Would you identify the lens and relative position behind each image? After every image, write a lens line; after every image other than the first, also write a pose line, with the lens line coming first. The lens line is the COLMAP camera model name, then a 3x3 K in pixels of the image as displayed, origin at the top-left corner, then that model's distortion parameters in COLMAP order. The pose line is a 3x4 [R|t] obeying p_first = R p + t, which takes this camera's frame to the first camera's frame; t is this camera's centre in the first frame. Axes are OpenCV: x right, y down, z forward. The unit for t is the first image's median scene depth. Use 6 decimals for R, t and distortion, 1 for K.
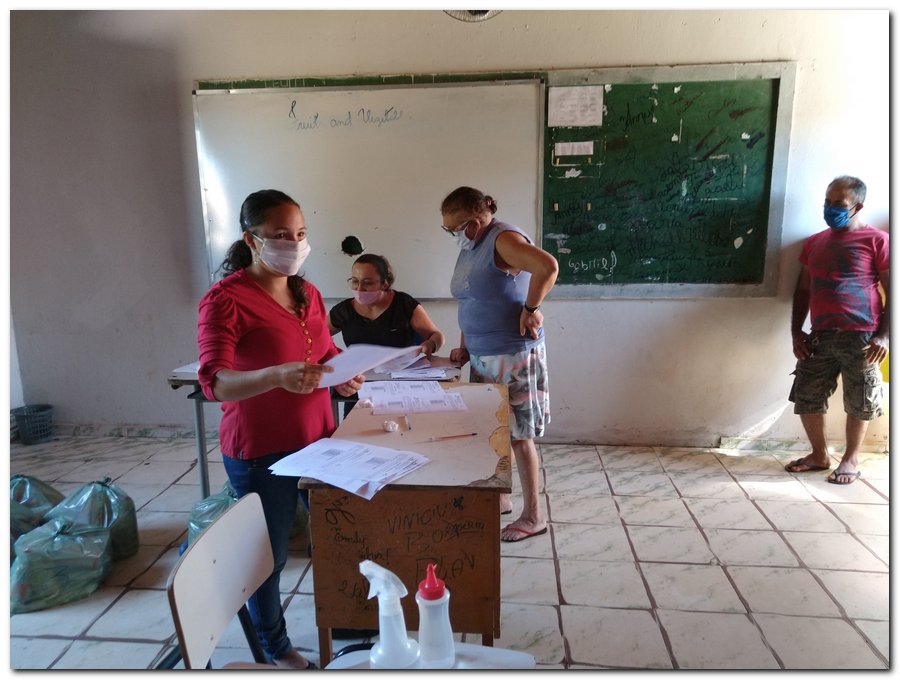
lens RADIAL K [[674.7, 0, 453.9], [0, 674.7, 361.6], [0, 0, 1]] dist [0.012735, -0.026293]
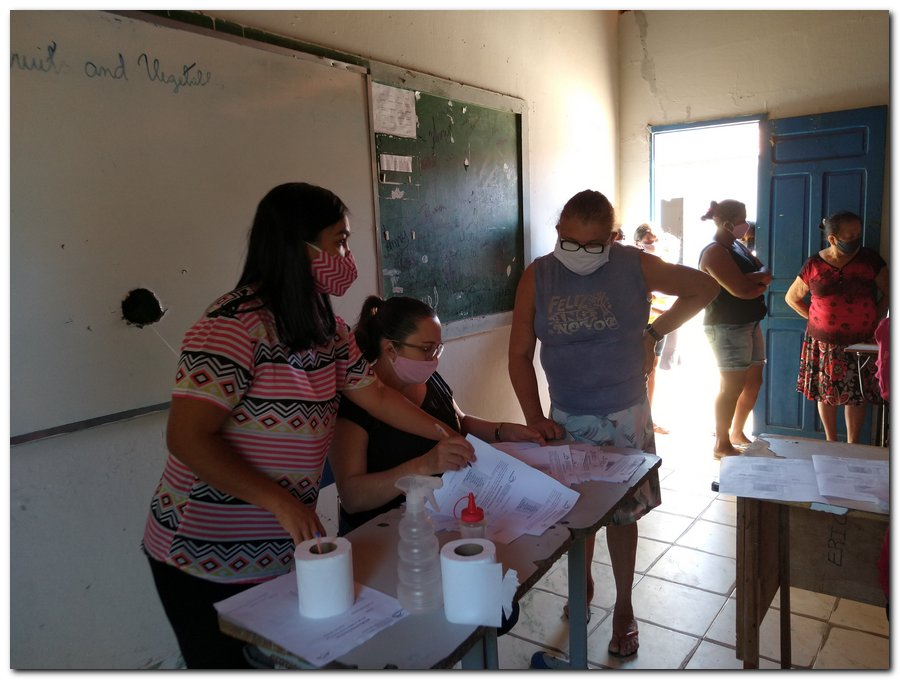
lens RADIAL K [[674.2, 0, 468.2], [0, 674.2, 352.0], [0, 0, 1]] dist [0.029094, -0.033437]
pose [[0.533051, -0.142455, 0.834004, -0.481115], [0.220184, 0.975116, 0.025829, -0.100467], [-0.816931, 0.169866, 0.551153, 0.533026]]
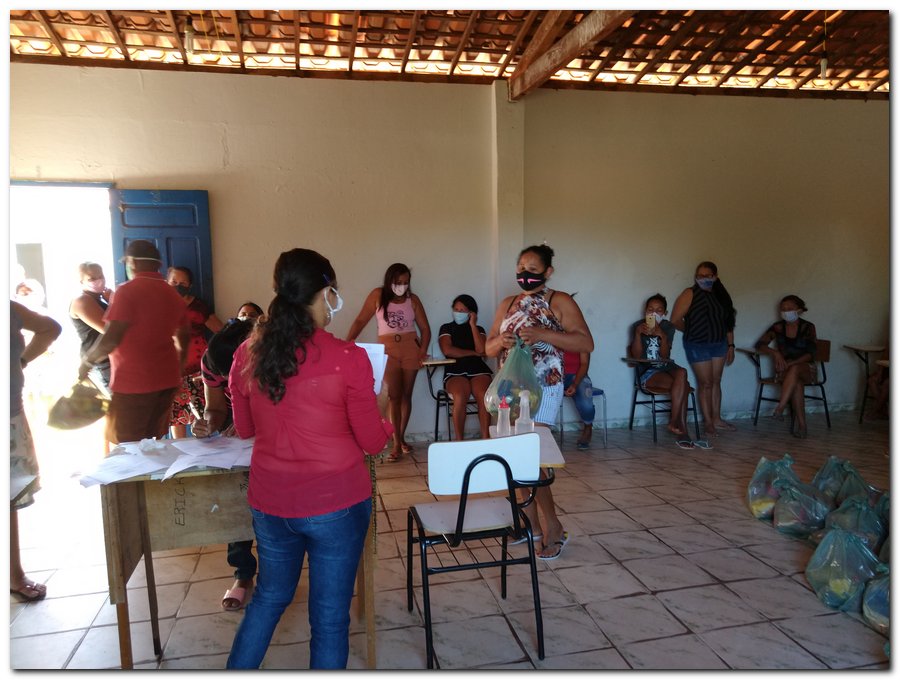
lens RADIAL K [[674.2, 0, 459.0], [0, 674.2, 340.4], [0, 0, 1]] dist [0.029094, -0.033437]
pose [[-0.281602, -0.083254, 0.955913, -0.694823], [0.232589, 0.960595, 0.152181, -0.102271], [-0.930915, 0.265189, -0.251142, 0.467657]]
